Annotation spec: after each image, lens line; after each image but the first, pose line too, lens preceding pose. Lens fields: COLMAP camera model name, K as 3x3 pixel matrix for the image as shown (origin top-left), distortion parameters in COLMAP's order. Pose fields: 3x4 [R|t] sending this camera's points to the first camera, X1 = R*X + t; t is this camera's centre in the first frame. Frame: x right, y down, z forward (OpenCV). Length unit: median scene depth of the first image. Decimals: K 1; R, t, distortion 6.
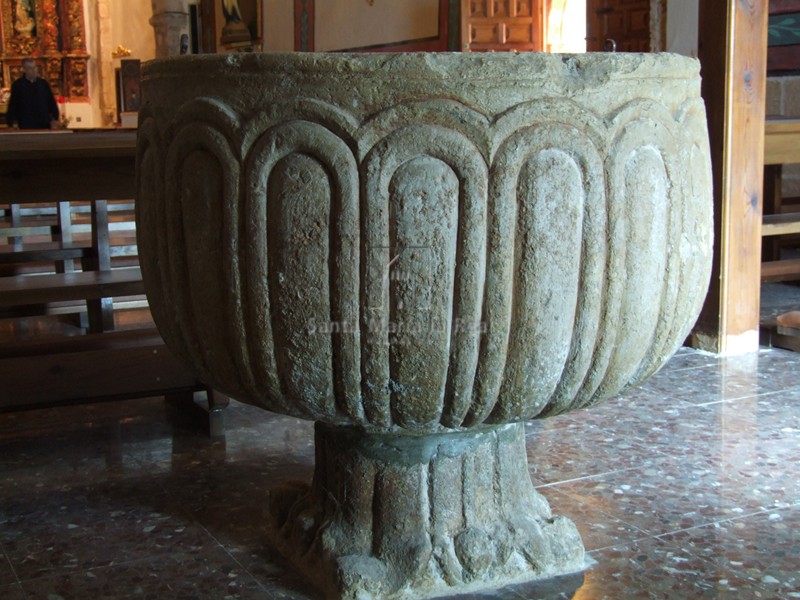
lens RADIAL K [[1090.5, 0, 400.0], [0, 1090.5, 300.0], [0, 0, 1]] dist [0.045331, 0.083069]
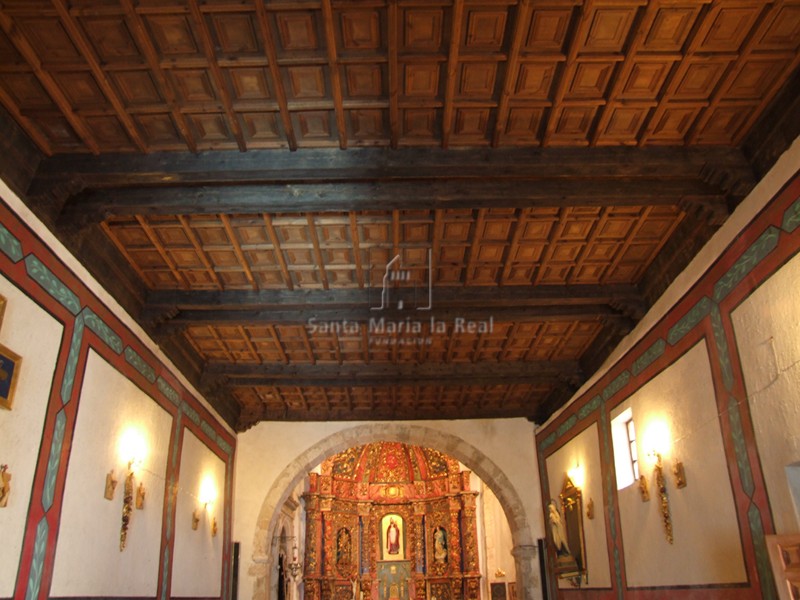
lens RADIAL K [[684.8, 0, 400.0], [0, 684.8, 300.0], [0, 0, 1]] dist [-0.108637, 0.004787]
pose [[0.904603, -0.172746, -0.389683, 0.010571], [-0.071287, 0.840013, -0.537862, -0.055520], [0.420252, 0.514331, 0.747564, 0.162692]]
